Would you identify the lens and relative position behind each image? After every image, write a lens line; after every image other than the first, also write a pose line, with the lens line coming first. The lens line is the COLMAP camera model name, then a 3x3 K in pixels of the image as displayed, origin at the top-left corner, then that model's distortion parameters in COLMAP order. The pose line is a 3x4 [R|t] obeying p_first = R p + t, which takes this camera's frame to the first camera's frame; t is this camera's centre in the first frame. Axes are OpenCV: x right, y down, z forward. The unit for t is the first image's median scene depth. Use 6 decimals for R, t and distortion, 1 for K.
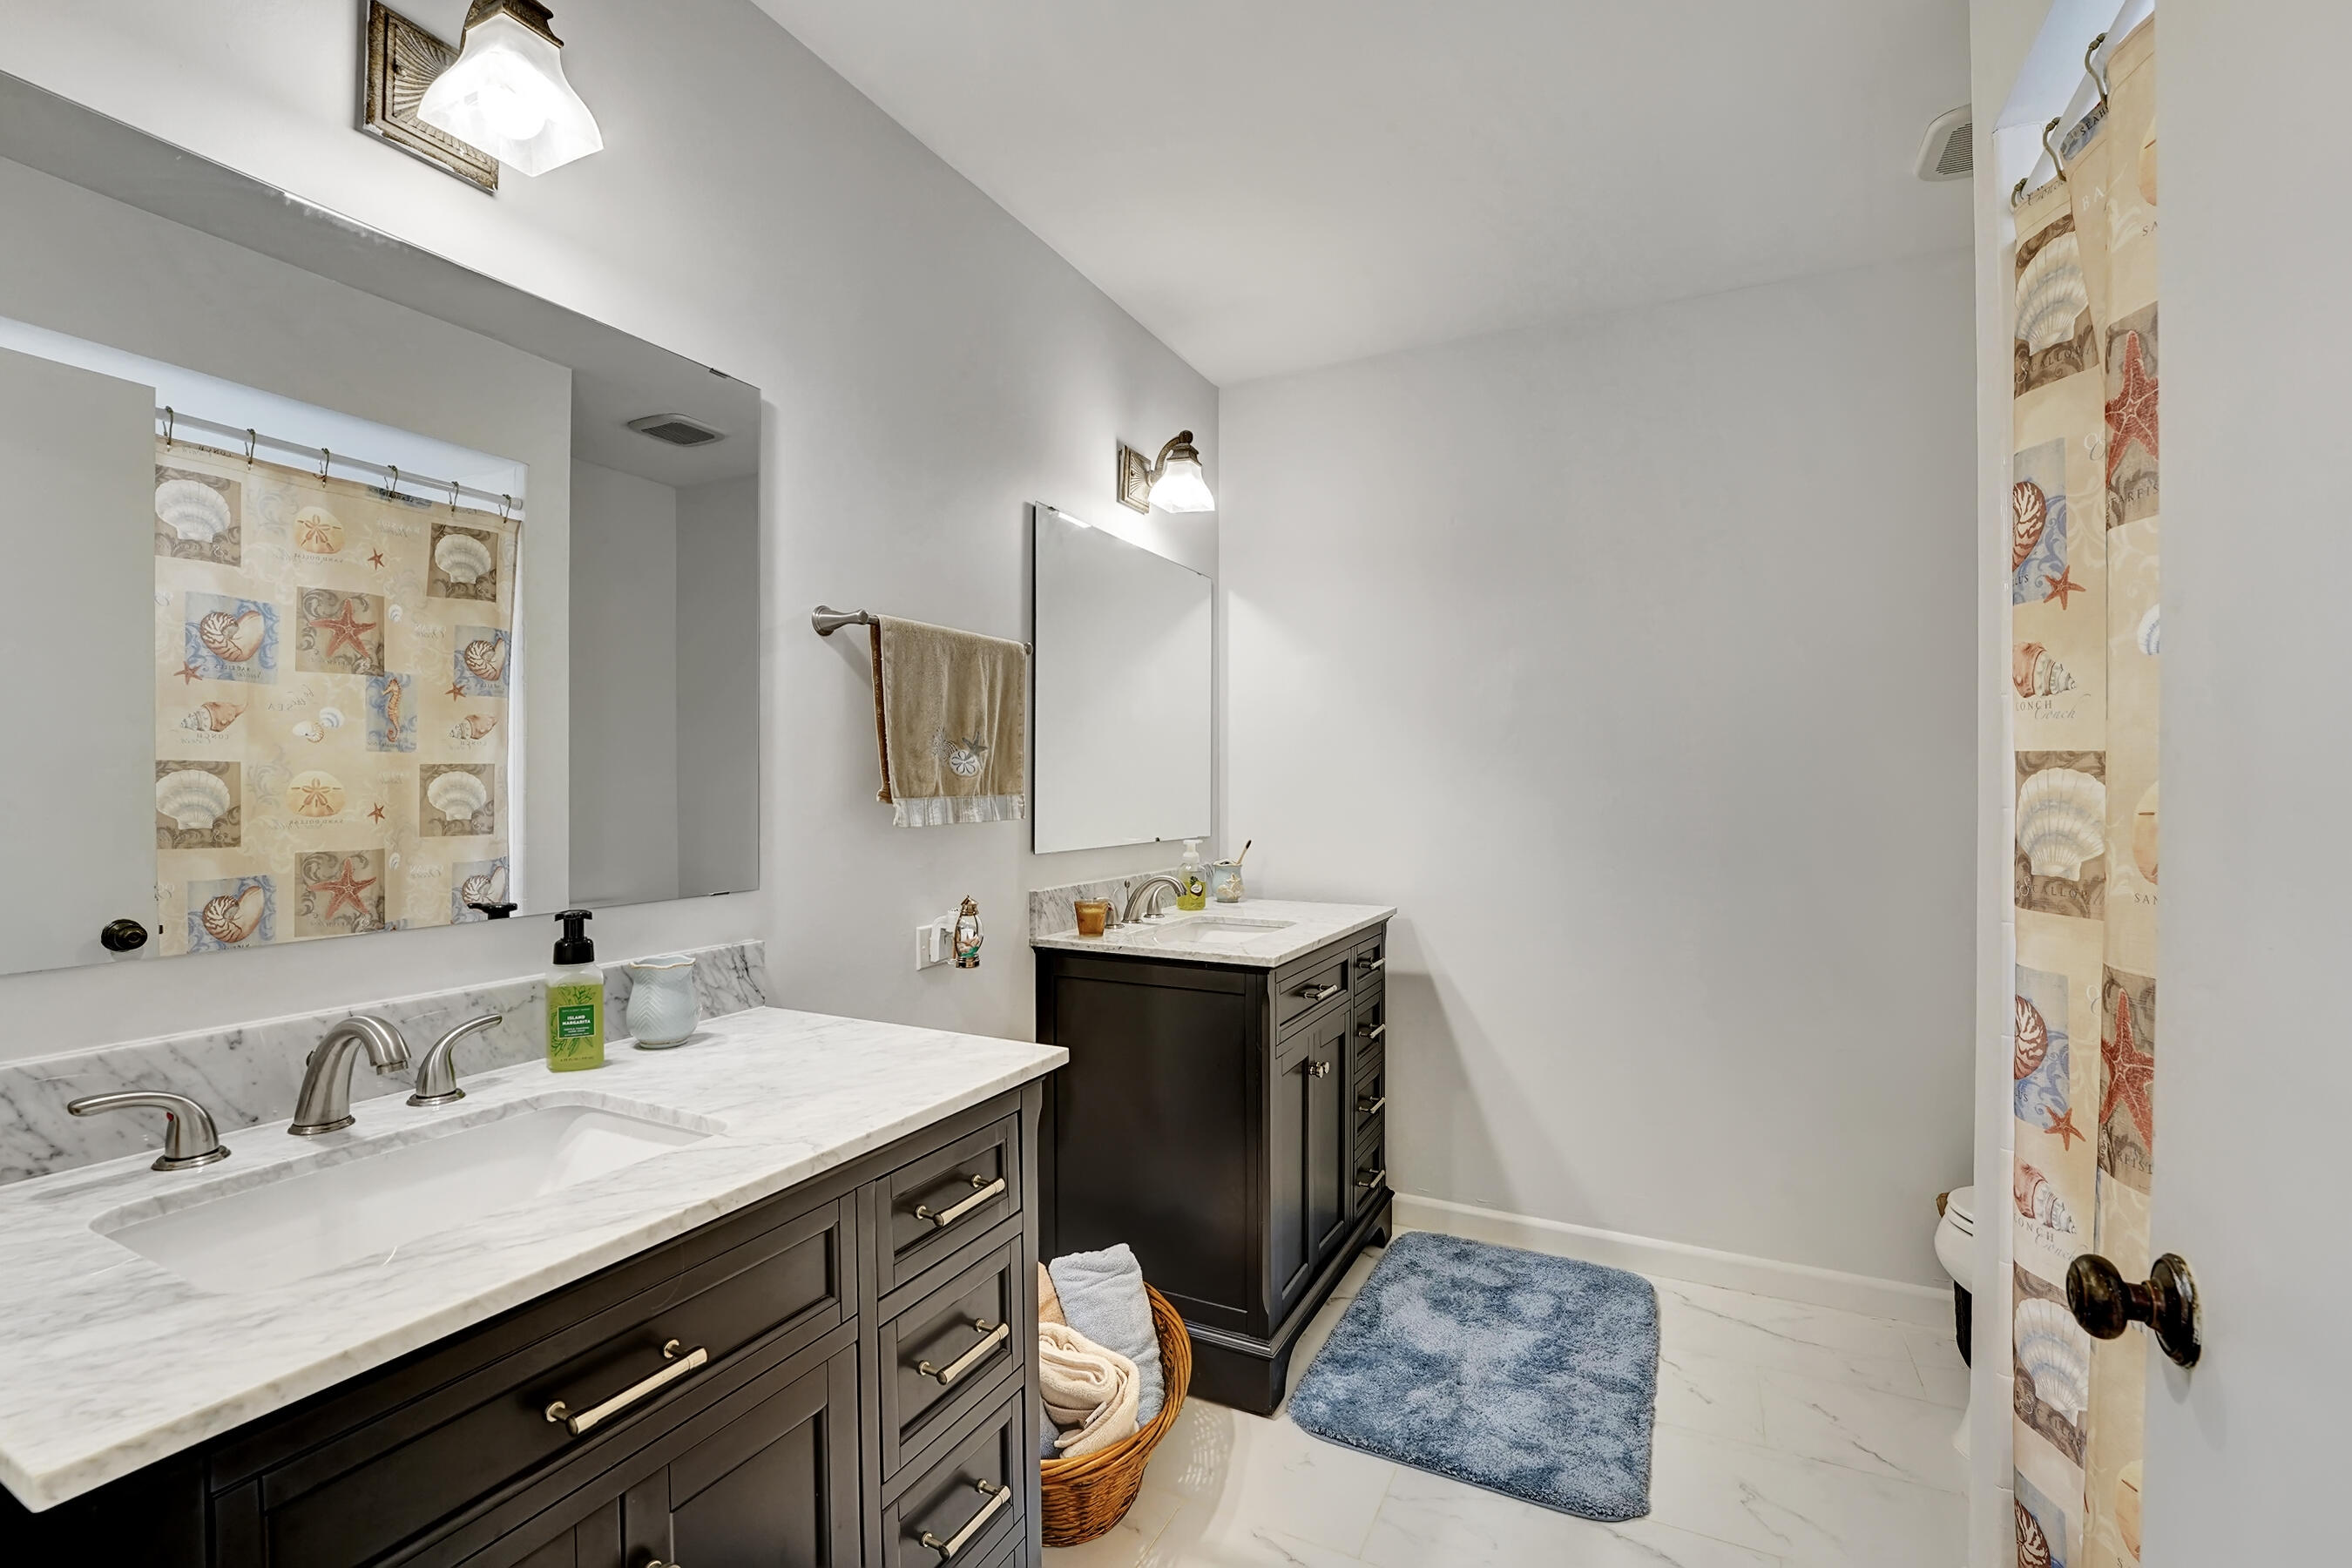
lens RADIAL K [[1042.3, 0, 1175.0], [0, 1042.3, 783.1], [0, 0, 1]] dist [-0.003954, -0.000052]
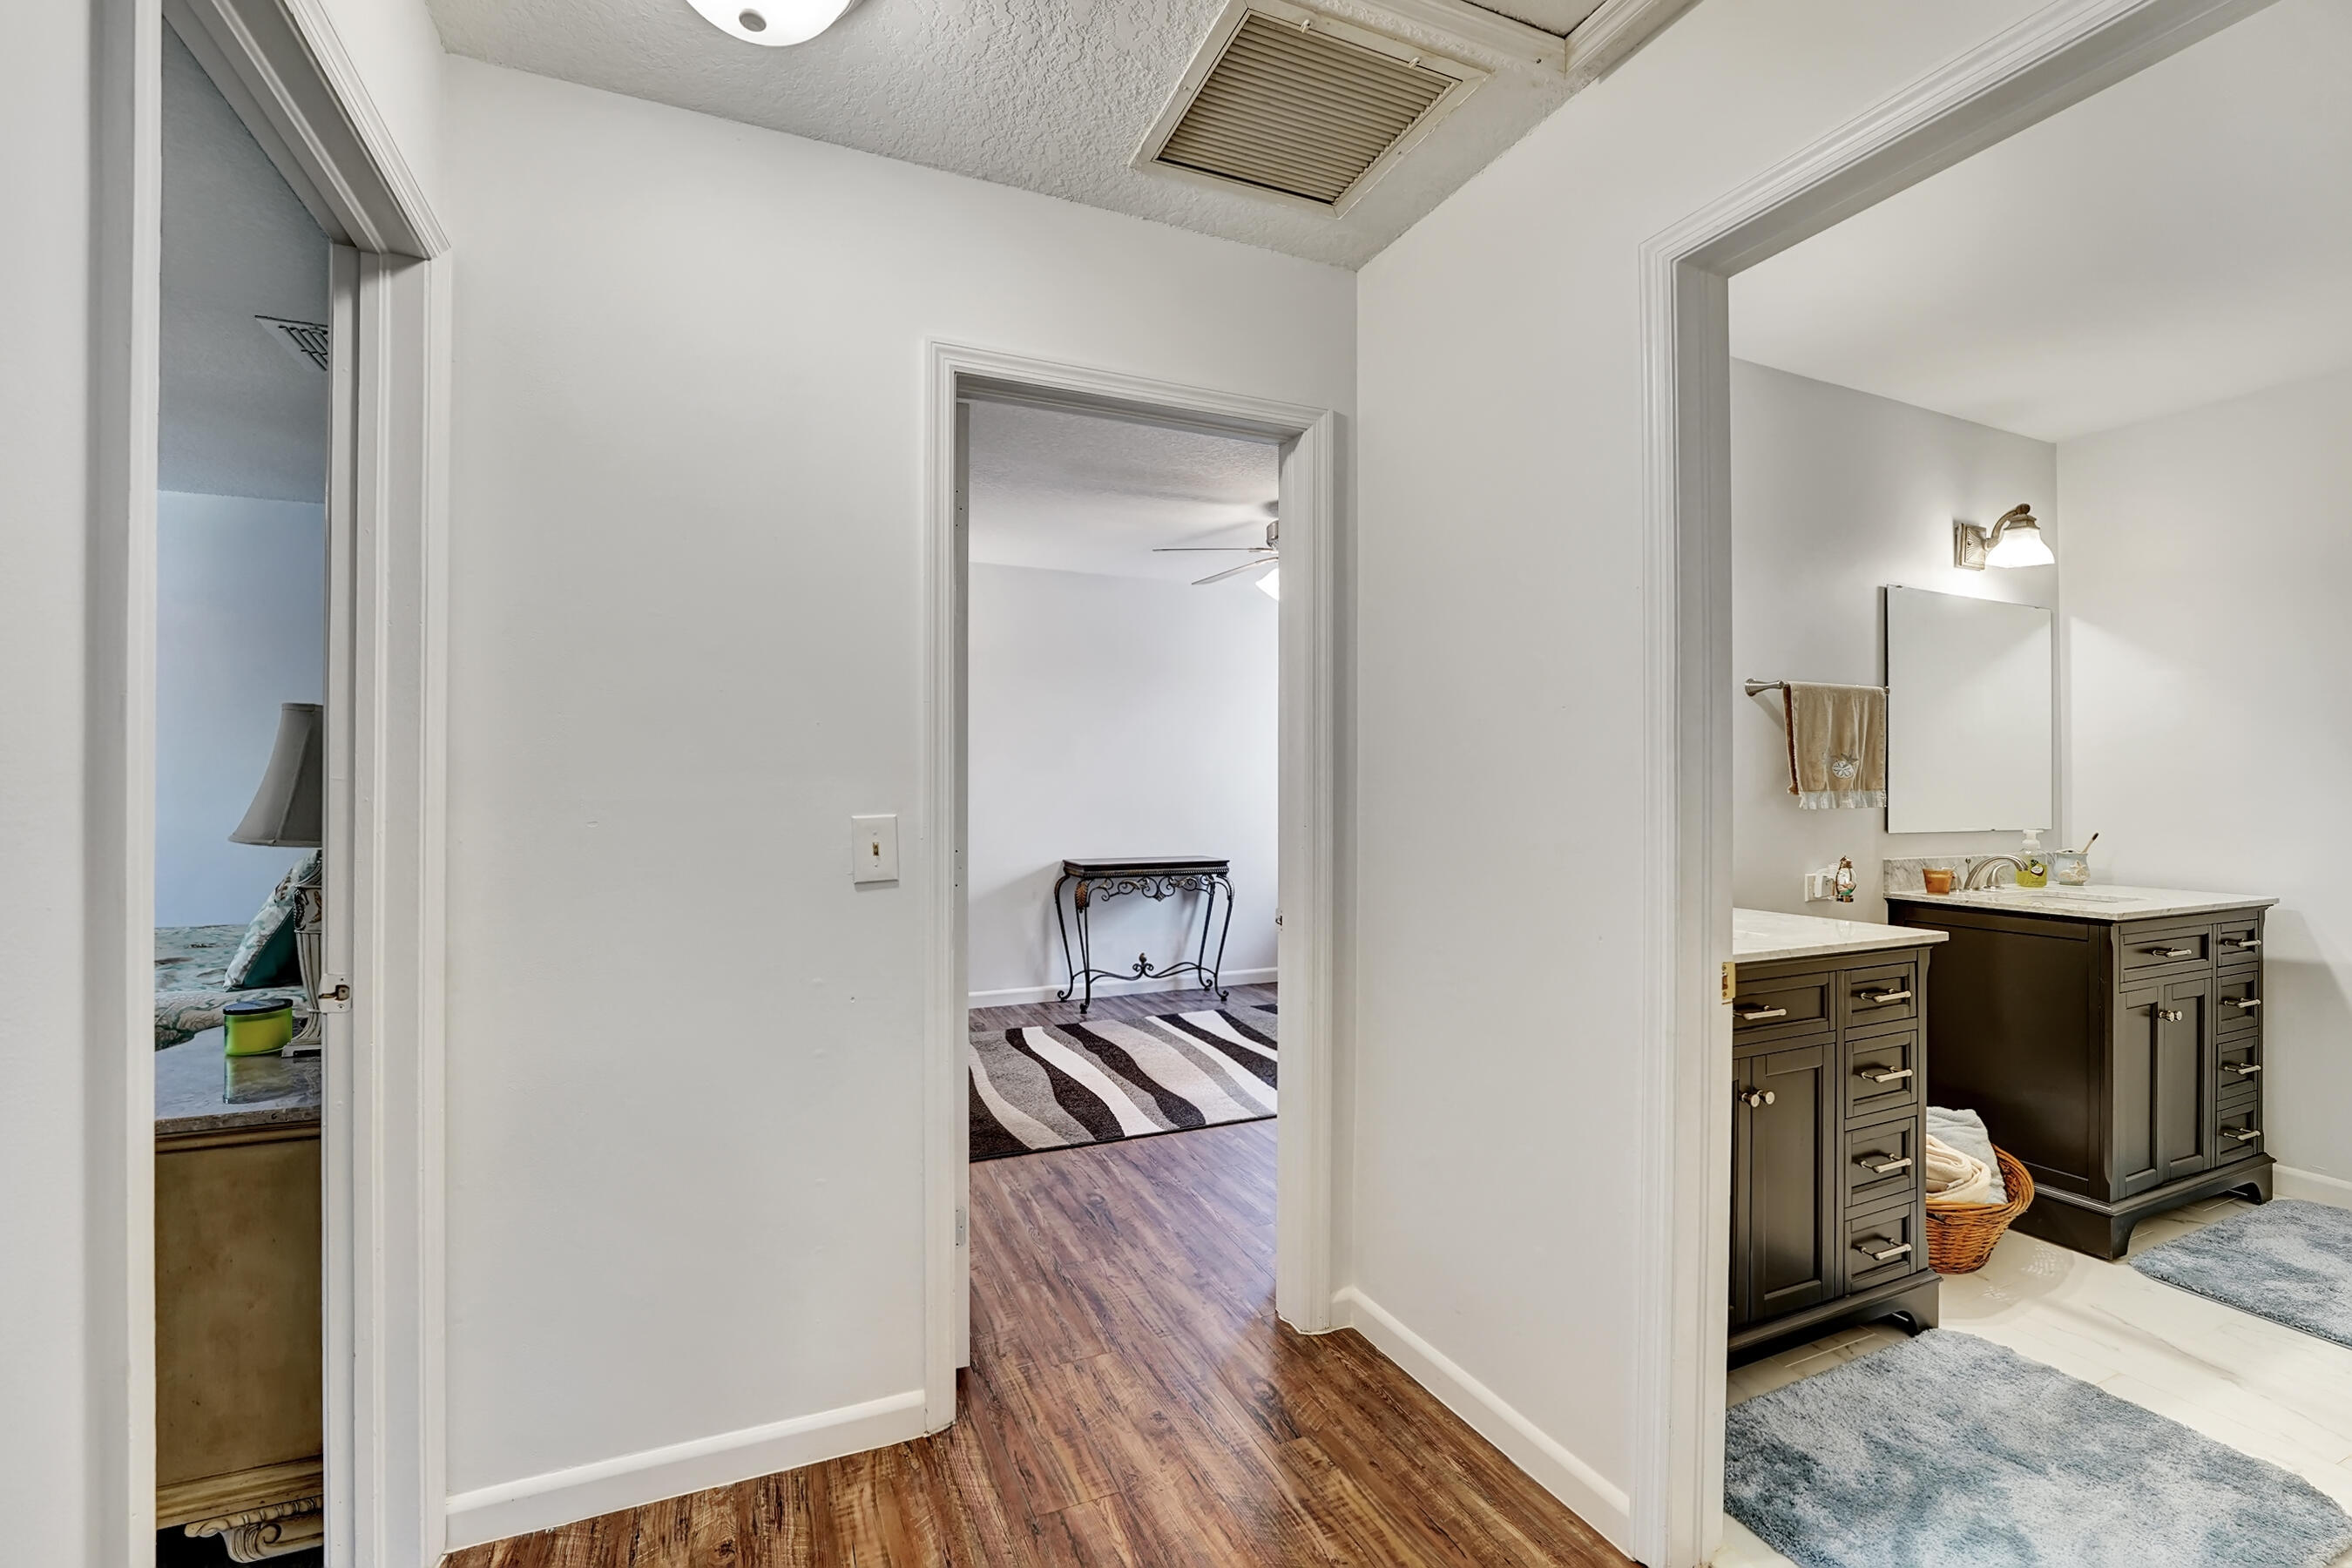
lens RADIAL K [[982.8, 0, 1136.4], [0, 982.8, 781.2], [0, 0, 1]] dist [-0.032282, 0.005208]
pose [[0.748132, -0.004903, -0.663532, -0.029618], [0.000101, 0.999974, -0.007275, 0.007316], [0.663550, 0.005376, 0.748113, -0.688092]]
